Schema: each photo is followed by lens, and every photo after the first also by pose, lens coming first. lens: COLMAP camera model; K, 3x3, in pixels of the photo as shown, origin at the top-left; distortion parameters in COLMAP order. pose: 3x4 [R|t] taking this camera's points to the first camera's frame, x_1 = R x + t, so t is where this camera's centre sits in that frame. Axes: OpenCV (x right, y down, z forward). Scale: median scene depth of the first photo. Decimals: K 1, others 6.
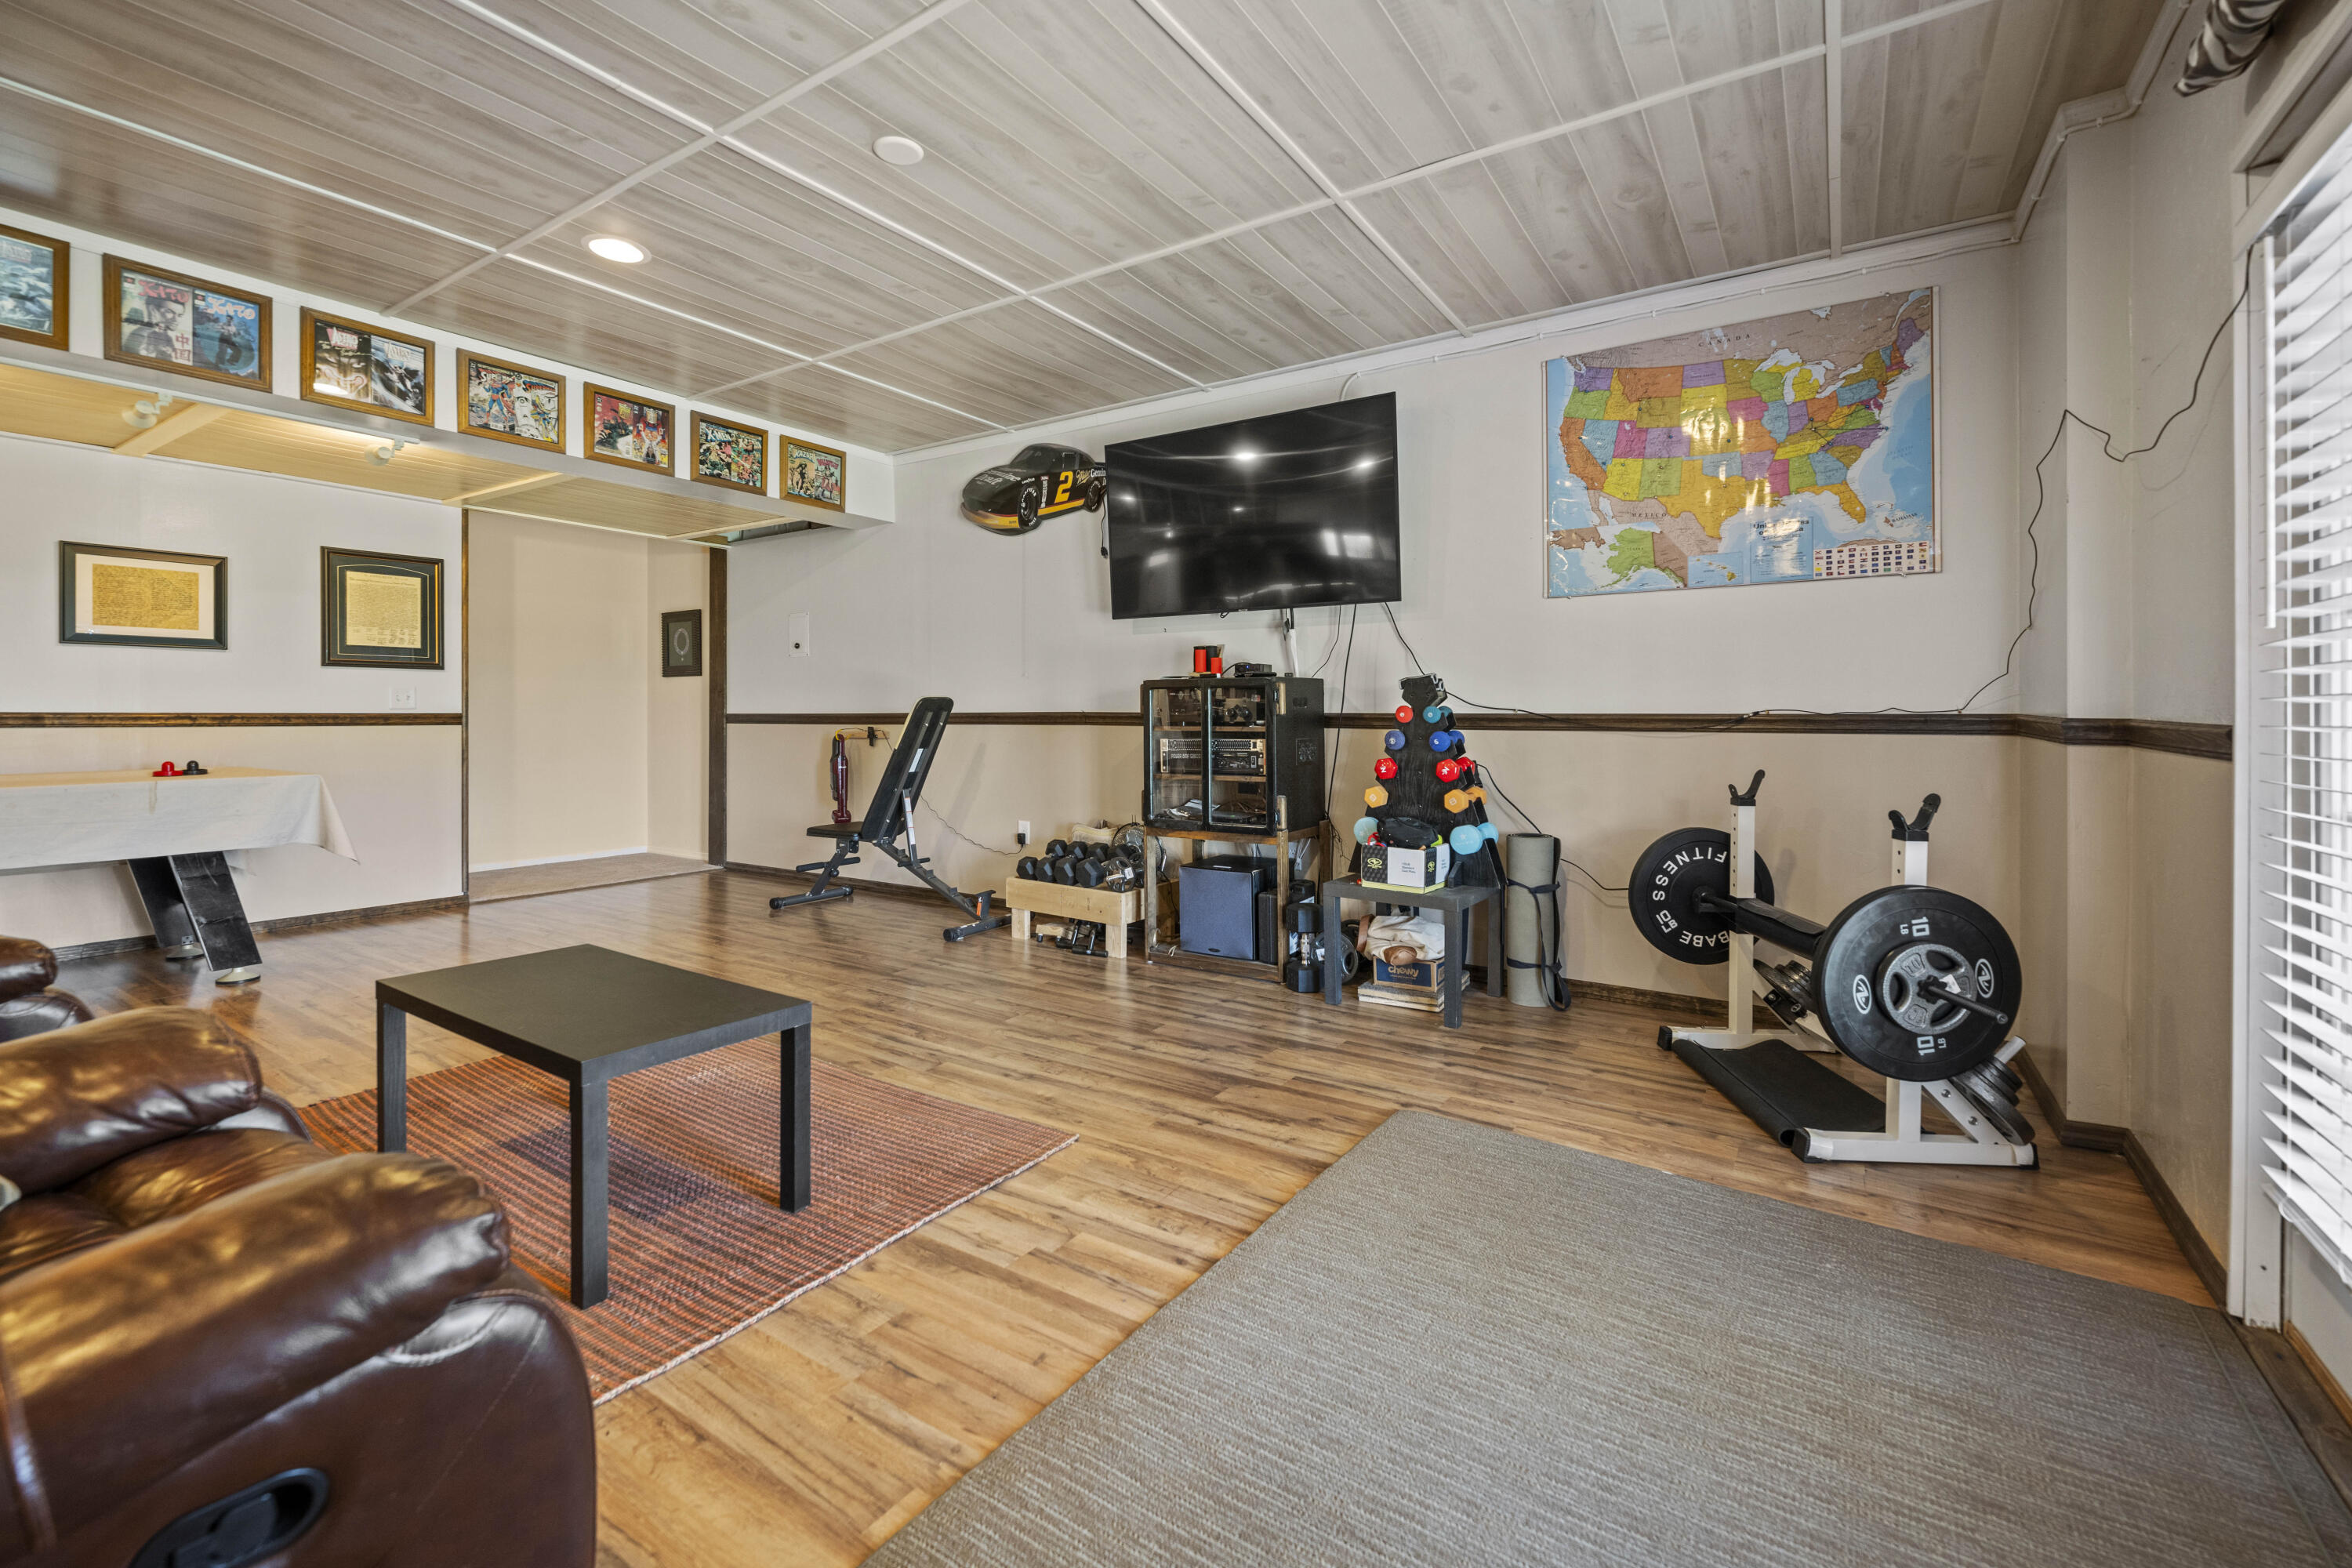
lens RADIAL K [[994.5, 0, 1169.3], [0, 994.5, 710.4], [0, 0, 1]] dist [0.000024, -0.000043]
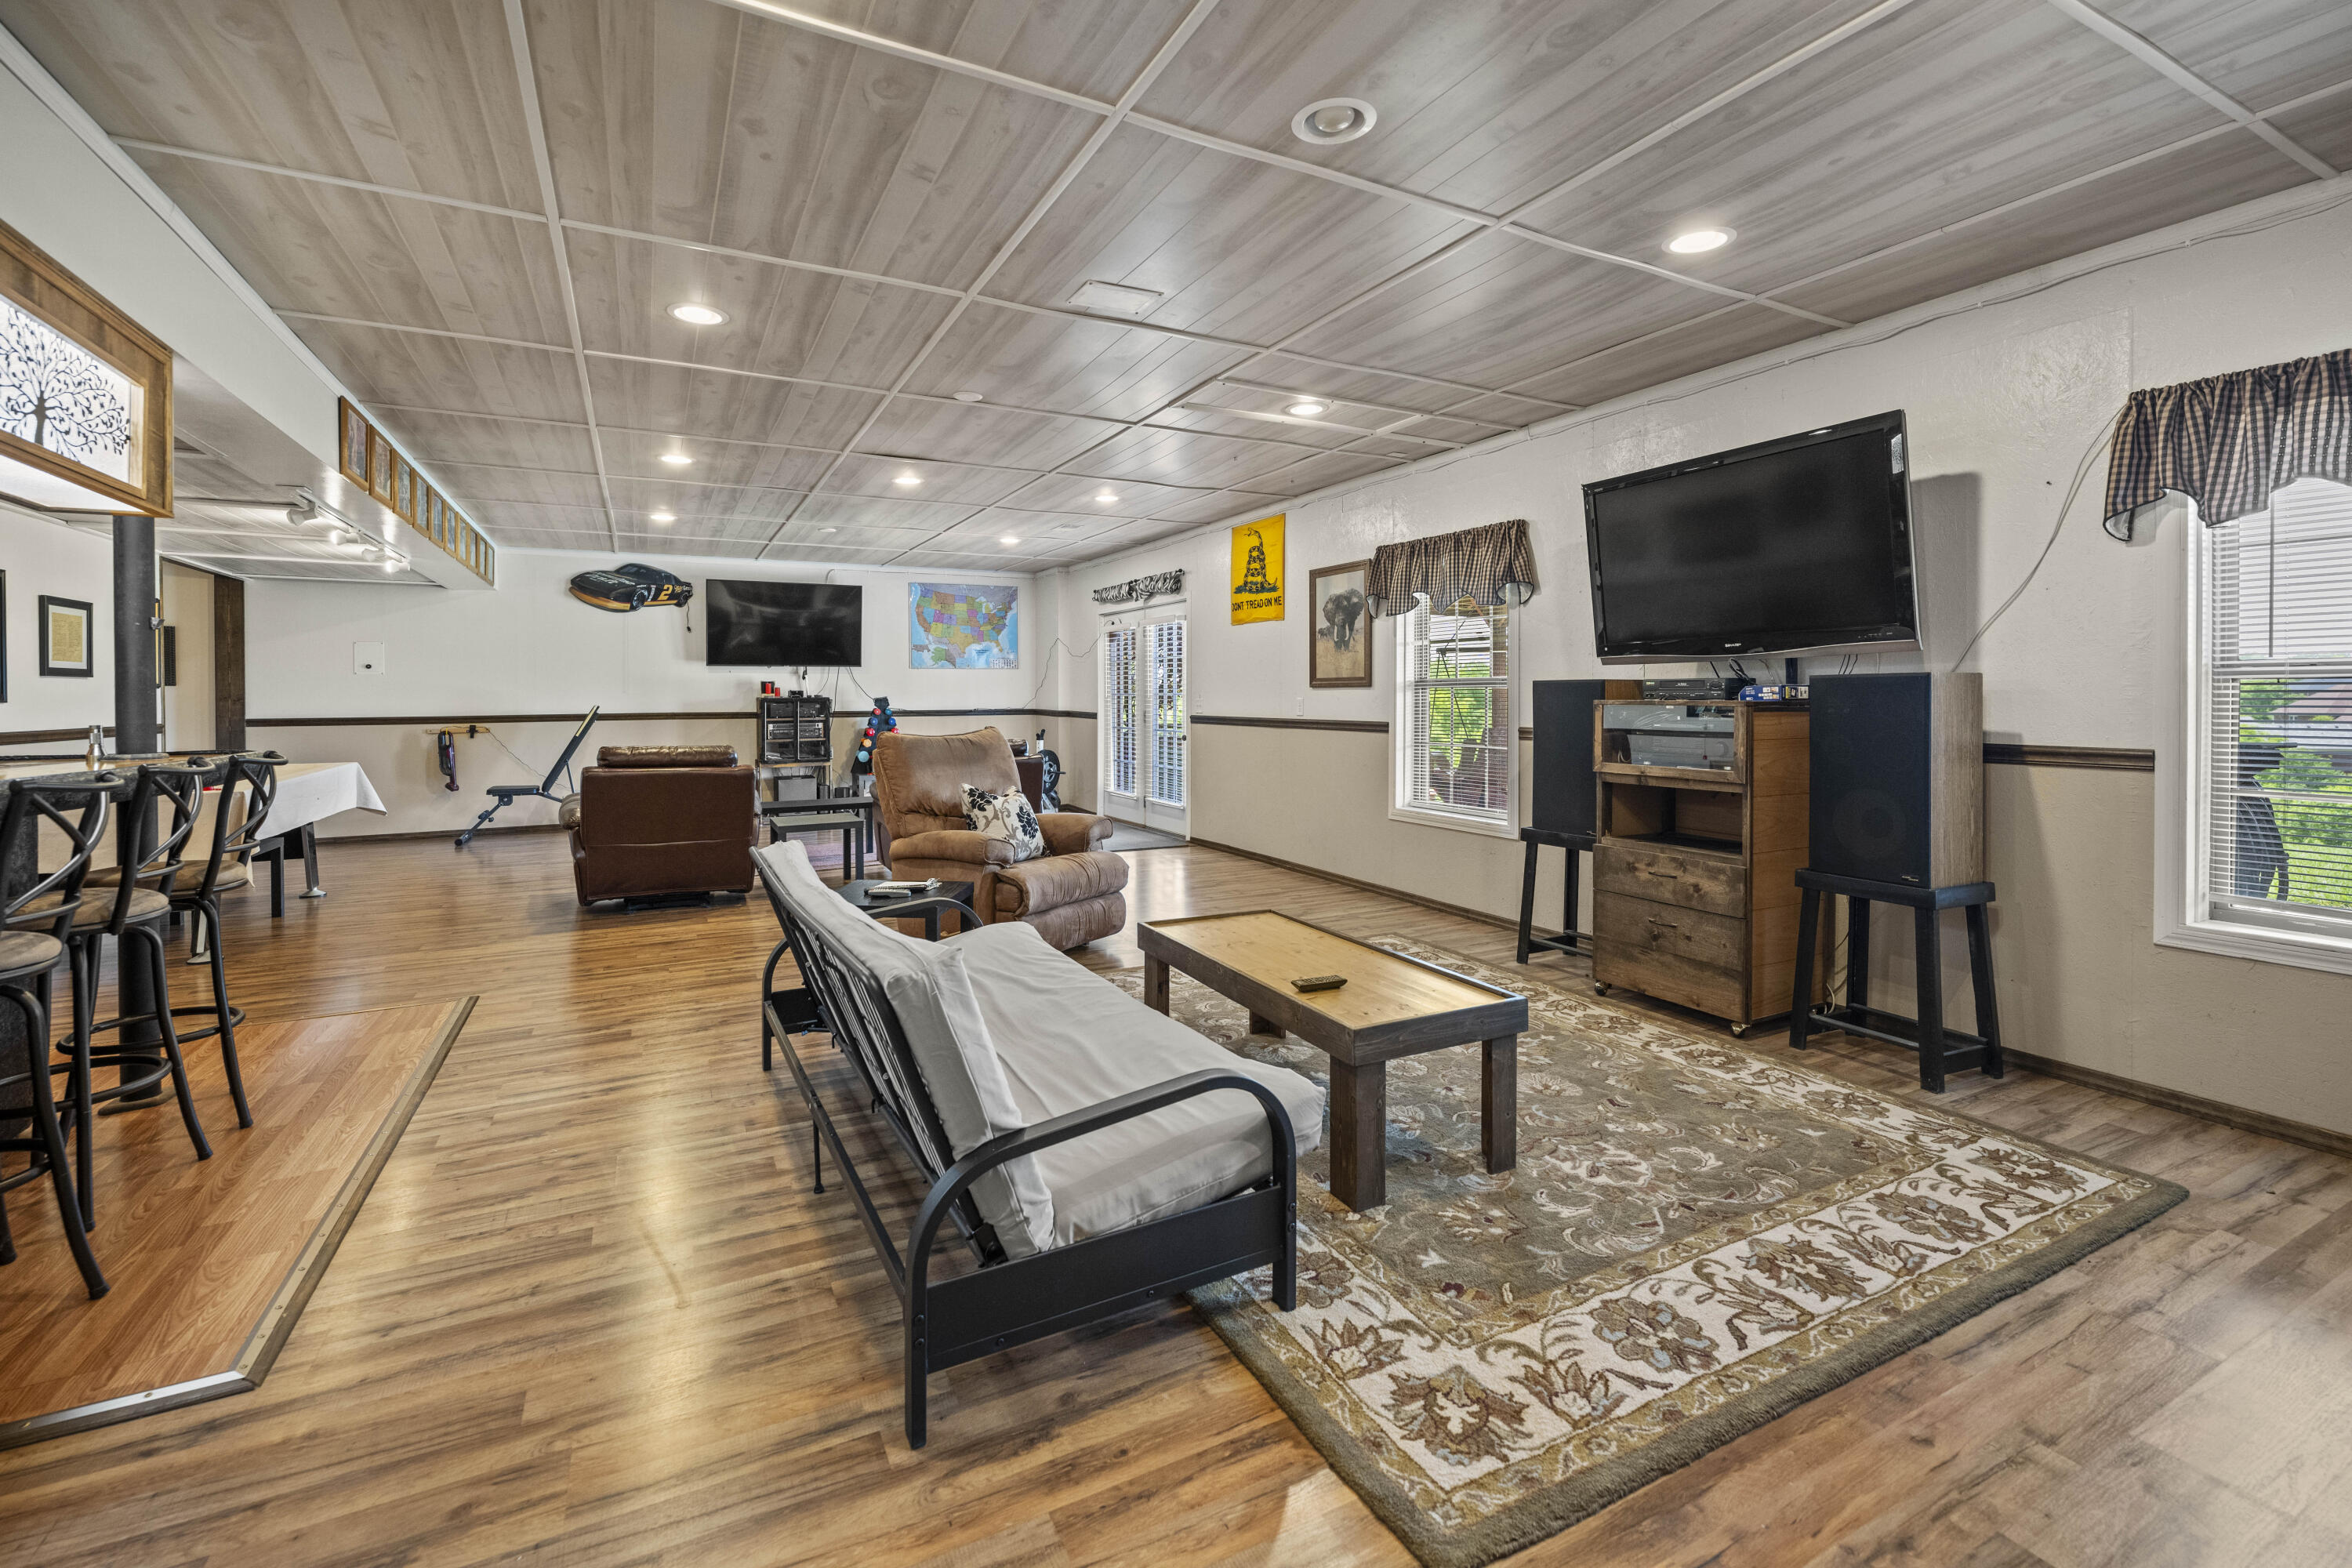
lens RADIAL K [[1017.3, 0, 1162.2], [0, 1017.3, 691.2], [0, 0, 1]] dist [-0.010930, -0.000153]
pose [[0.493826, -0.003533, 0.869554, -1.580799], [0.002919, 0.999993, 0.002405, -0.049151], [-0.869556, 0.001351, 0.493833, -0.918701]]
